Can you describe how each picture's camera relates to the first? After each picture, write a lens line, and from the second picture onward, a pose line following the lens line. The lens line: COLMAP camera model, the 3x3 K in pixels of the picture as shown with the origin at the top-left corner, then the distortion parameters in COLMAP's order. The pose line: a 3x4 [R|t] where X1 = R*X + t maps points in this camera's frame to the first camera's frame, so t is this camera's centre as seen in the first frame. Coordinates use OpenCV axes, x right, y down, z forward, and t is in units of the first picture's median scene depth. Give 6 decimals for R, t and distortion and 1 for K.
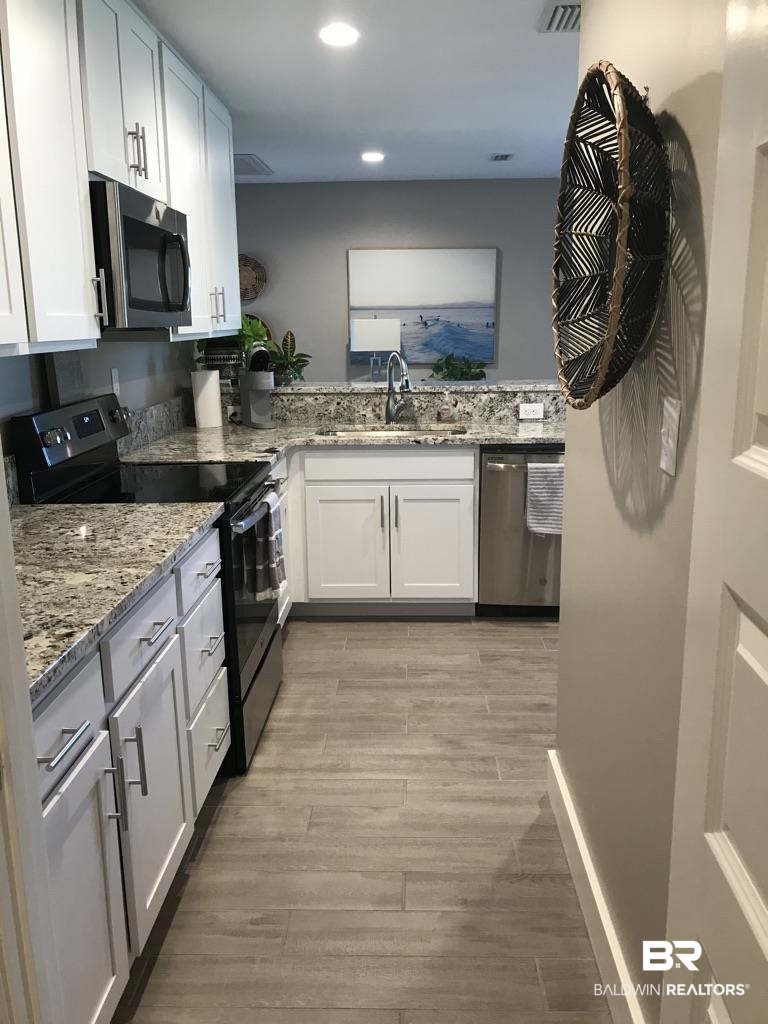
lens RADIAL K [[856.0, 0, 384.0], [0, 856.0, 512.0], [0, 0, 1]] dist [0.124780, 0.001469]
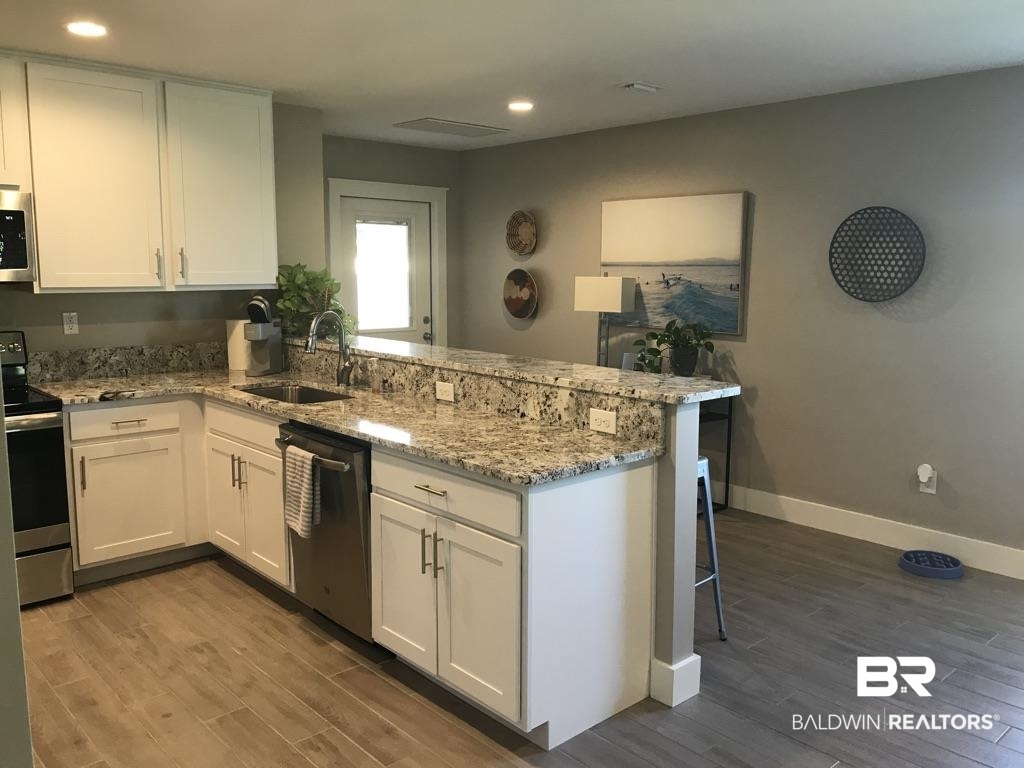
lens RADIAL K [[850.7, 0, 512.0], [0, 850.7, 384.0], [0, 0, 1]] dist [0.009702, -0.000197]
pose [[0.689043, 0.115796, -0.715410, 0.799757], [-0.172618, 0.984965, -0.006830, -0.129490], [0.703863, 0.128198, 0.698672, 0.470217]]
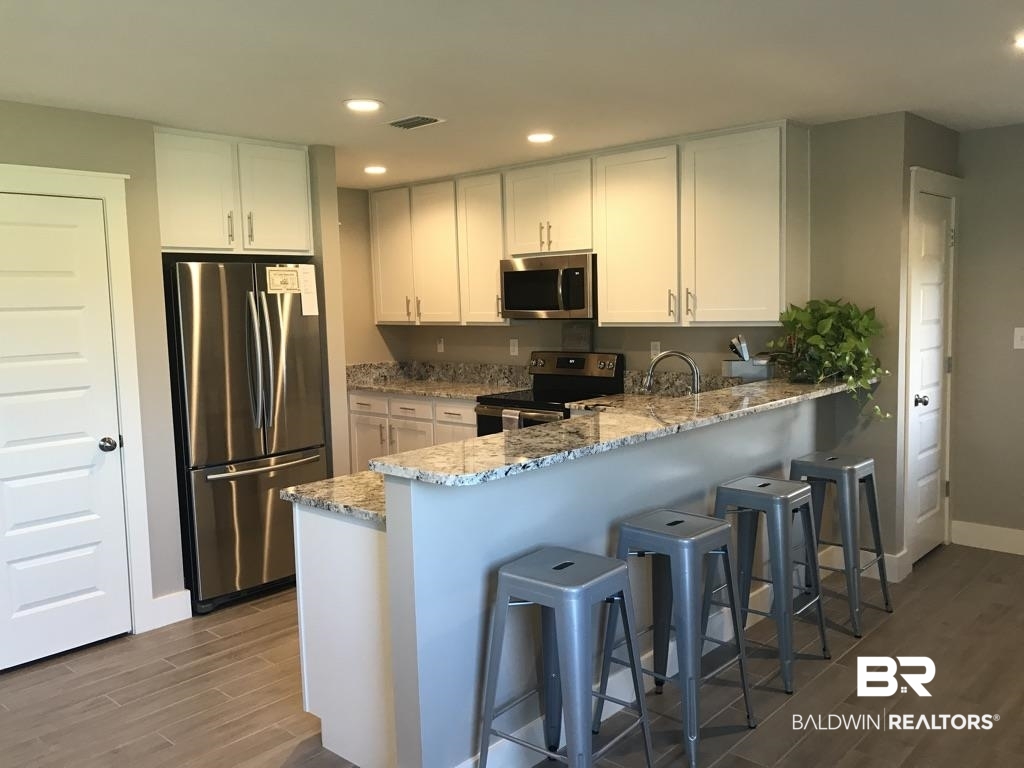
lens RADIAL K [[856.0, 0, 477.2], [0, 856.0, 381.8], [0, 0, 1]] dist [0.124780, 0.001469]
pose [[-0.668316, 0.109785, -0.735731, 0.820779], [-0.123805, 0.958839, 0.255538, -0.350080], [0.733502, 0.261868, -0.627216, 1.359395]]
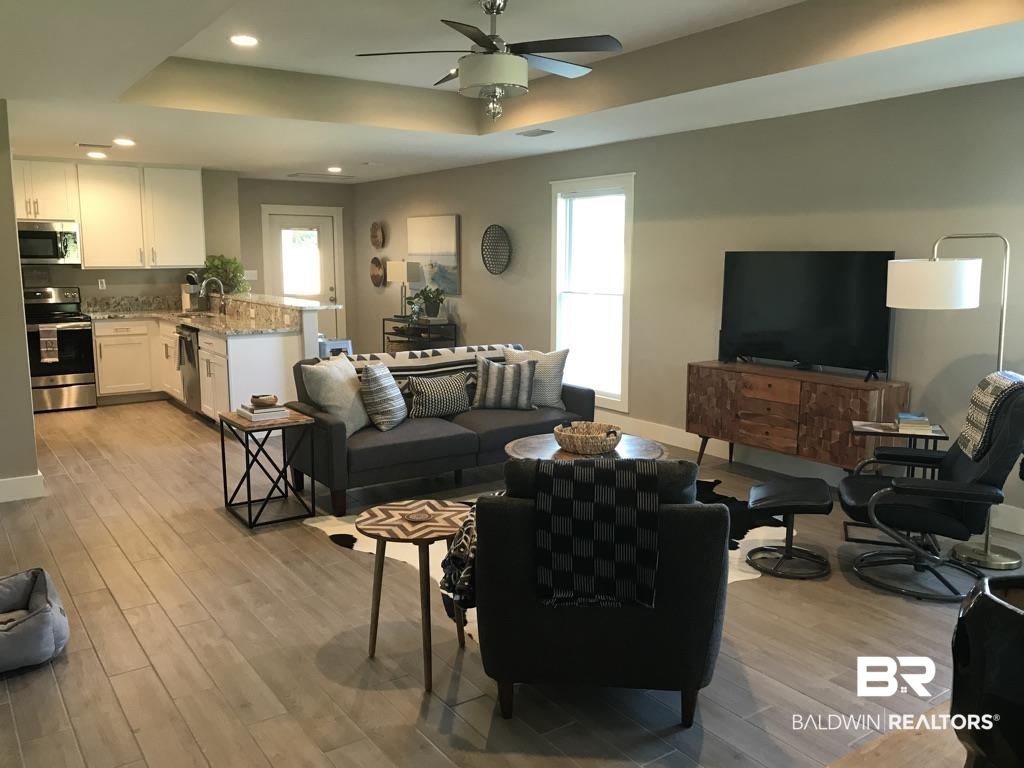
lens RADIAL K [[850.7, 0, 512.0], [0, 850.7, 384.0], [0, 0, 1]] dist [0.009702, -0.000197]
pose [[0.590790, 0.135506, -0.795365, 1.916942], [-0.185218, 0.982246, 0.029767, -0.125593], [0.785278, 0.129730, 0.605399, 0.362951]]
